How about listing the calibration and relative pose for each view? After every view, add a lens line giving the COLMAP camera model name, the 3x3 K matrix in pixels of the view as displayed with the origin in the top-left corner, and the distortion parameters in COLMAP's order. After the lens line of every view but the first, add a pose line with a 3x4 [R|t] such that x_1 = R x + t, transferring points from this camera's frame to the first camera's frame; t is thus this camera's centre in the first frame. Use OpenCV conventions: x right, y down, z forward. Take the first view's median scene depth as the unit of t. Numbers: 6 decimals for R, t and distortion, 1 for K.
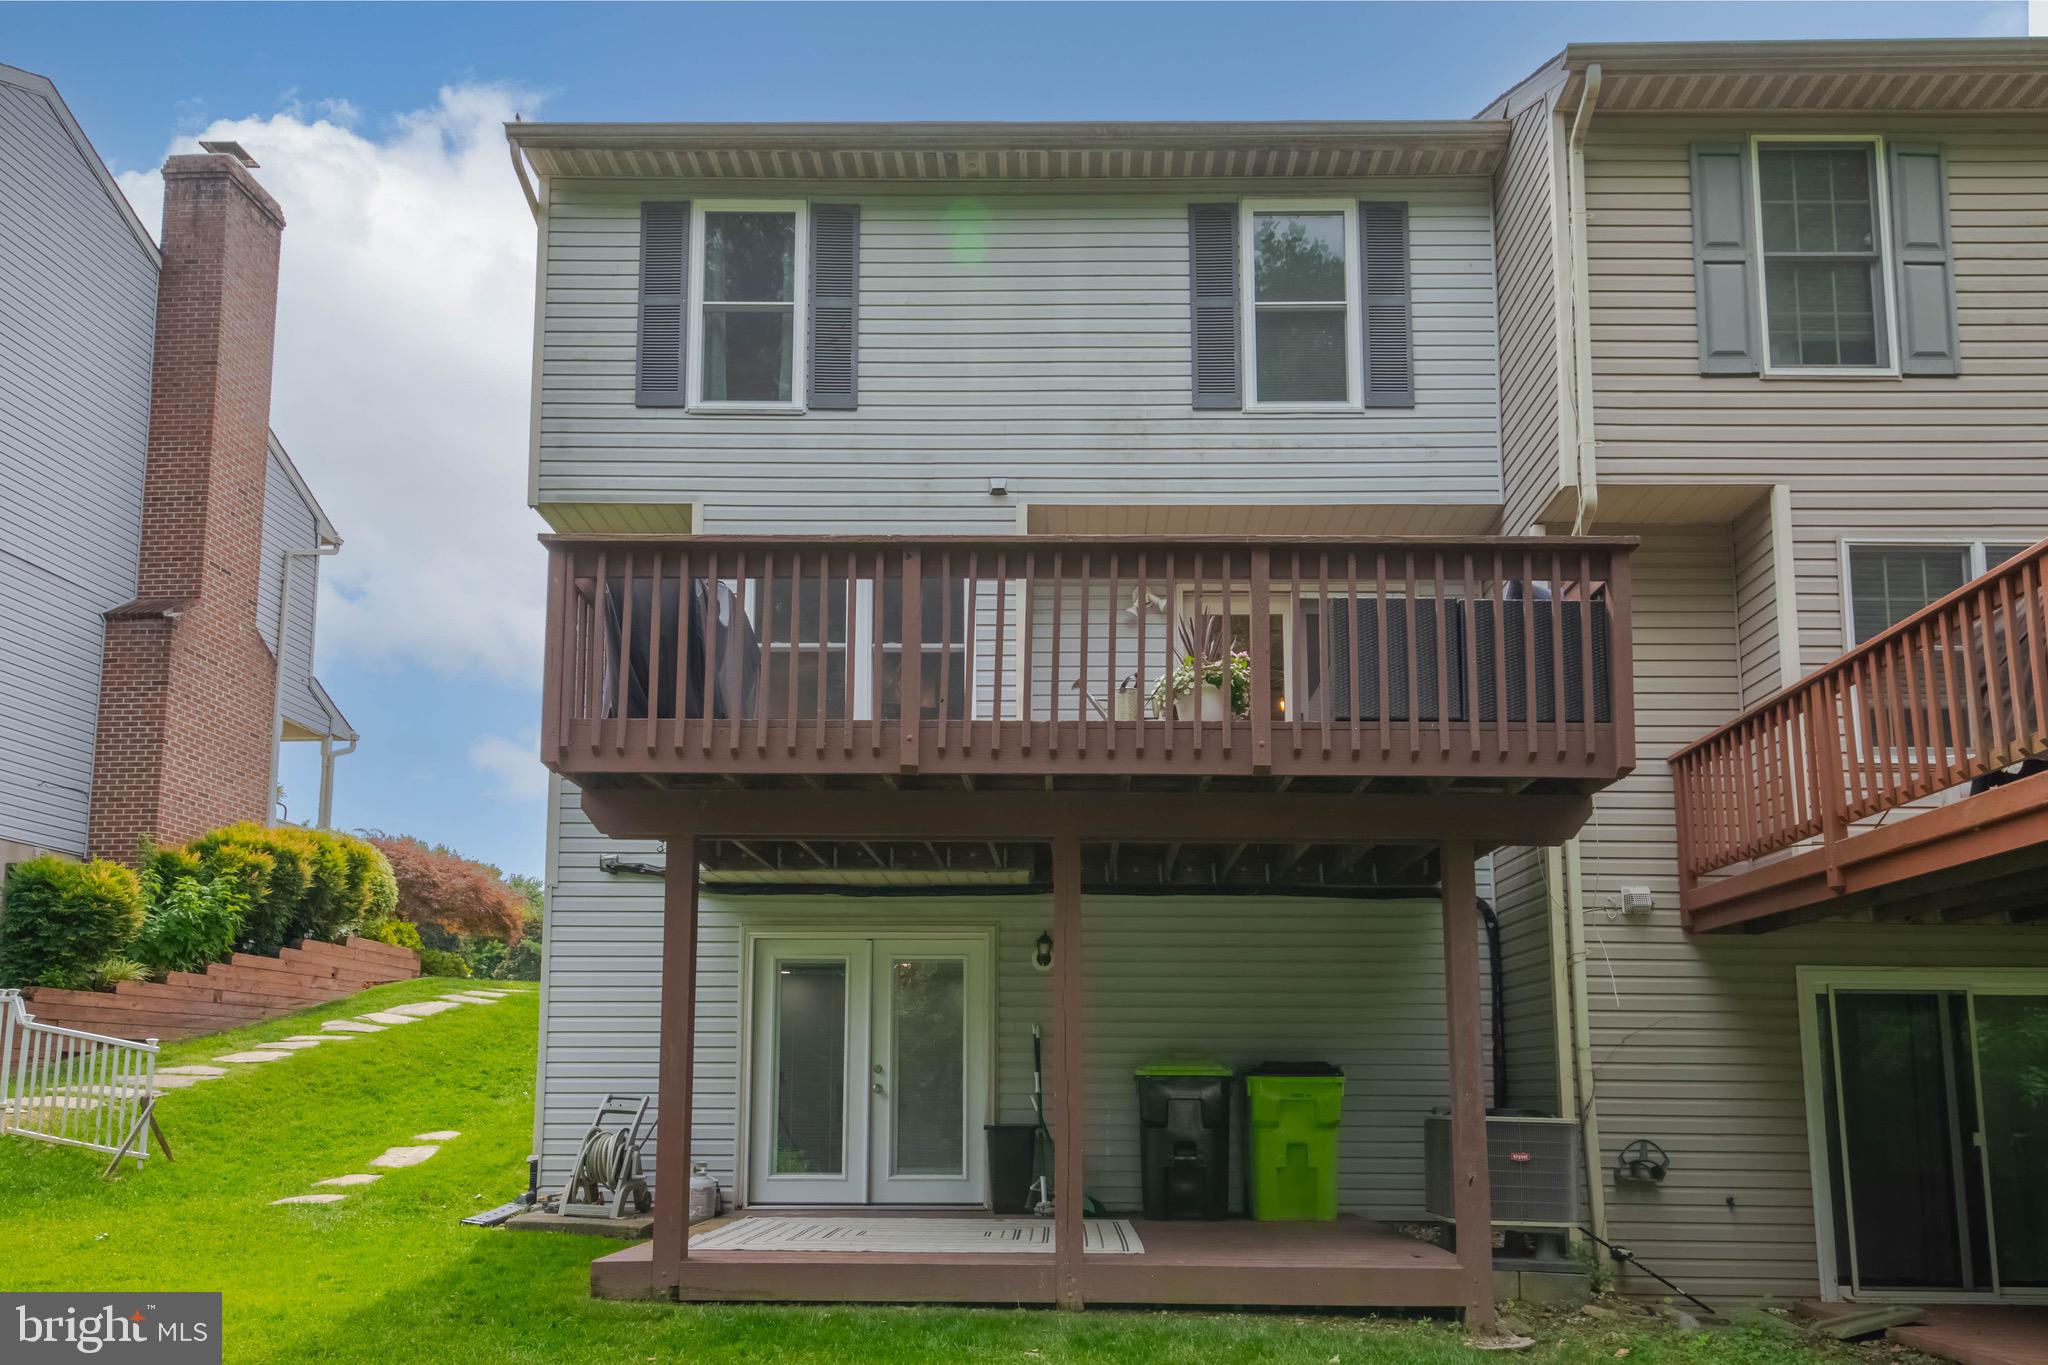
lens RADIAL K [[1416.8, 0, 1028.3], [0, 1416.8, 914.5], [0, 0, 1]] dist [0.037251, -0.005296]
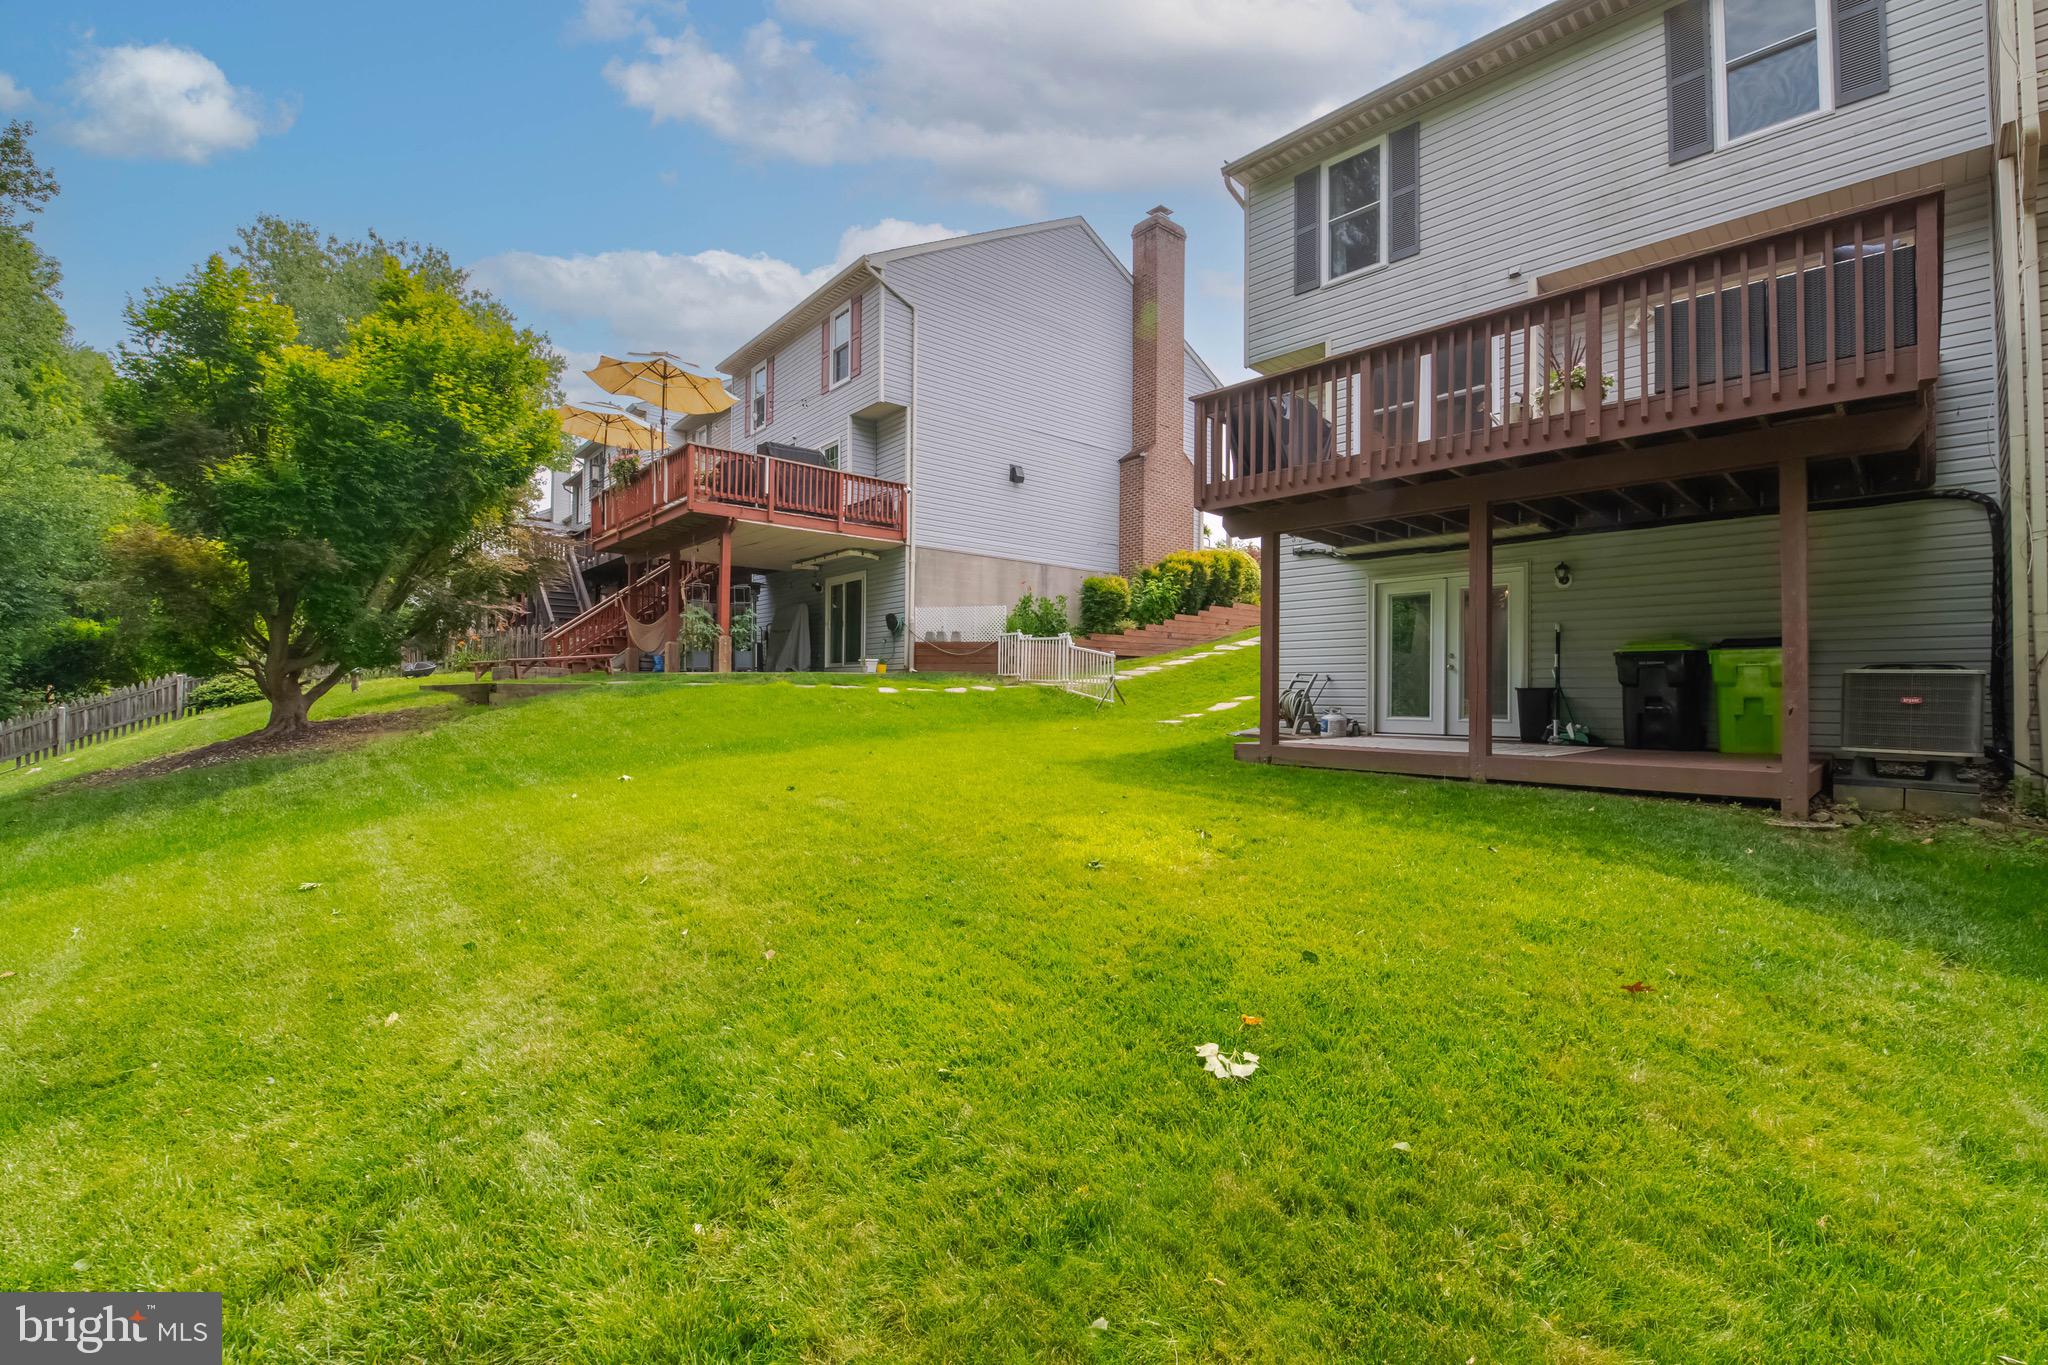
lens RADIAL K [[867.4, 0, 1024.0], [0, 867.4, 682.5], [0, 0, 1]] dist [-0.001524, -0.000718]
pose [[0.708546, -0.009589, -0.705600, 0.257234], [0.083747, 0.993984, 0.070588, 0.026657], [0.700678, -0.109107, 0.705086, -0.071415]]
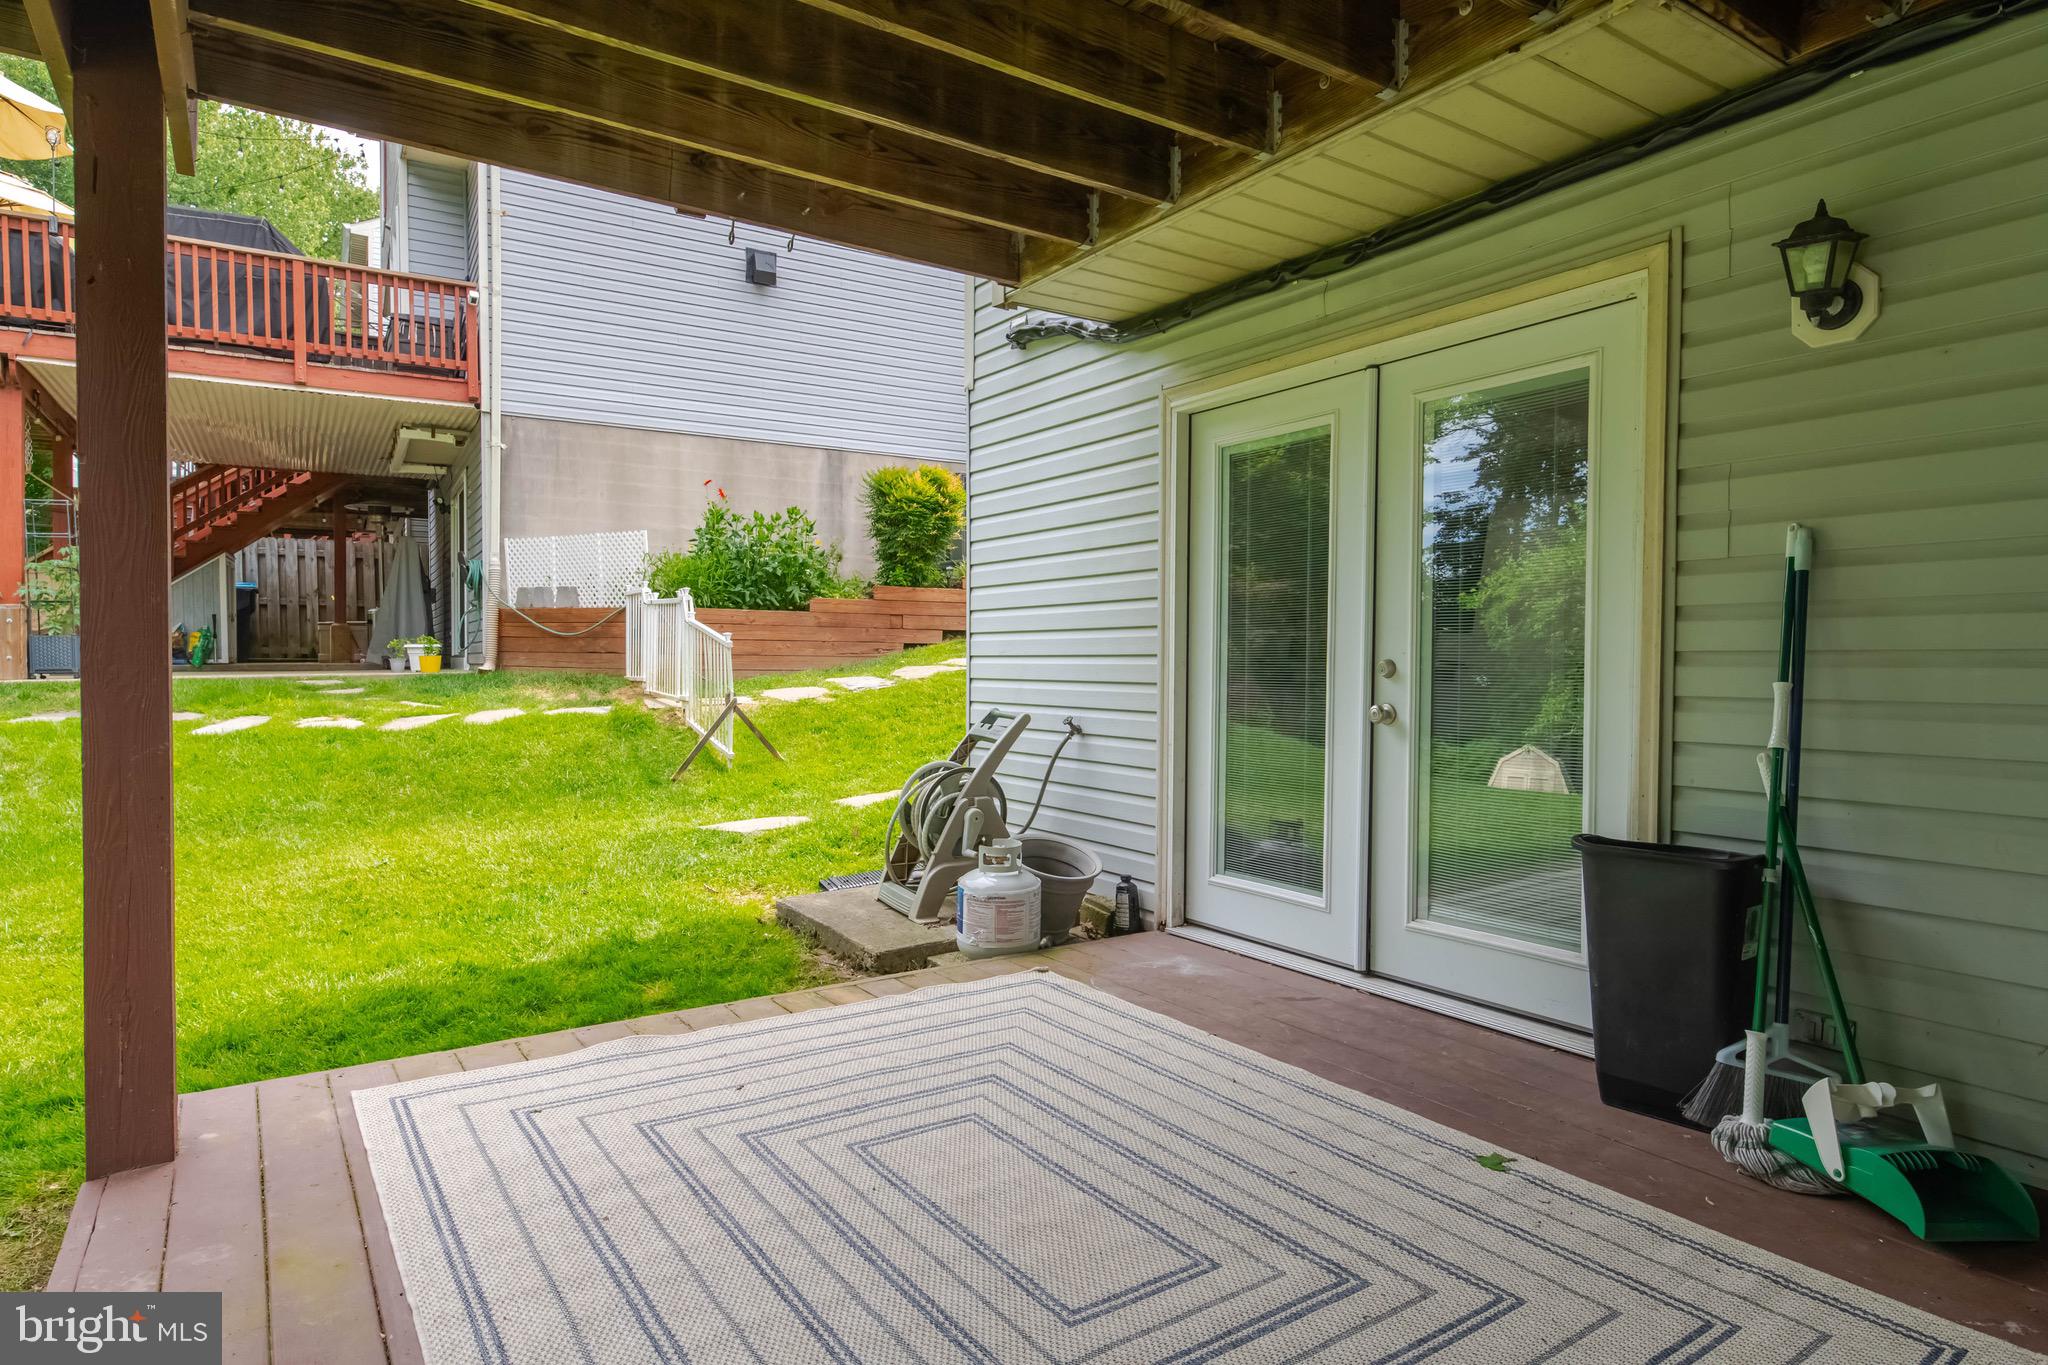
lens RADIAL K [[1137.6, 0, 1024.0], [0, 1137.6, 682.5], [0, 0, 1]] dist [0.012688, -0.000075]
pose [[0.580293, 0.013499, -0.814296, 0.110923], [0.100729, 0.990996, 0.088212, 0.072297], [0.808154, -0.133212, 0.573708, 0.716585]]
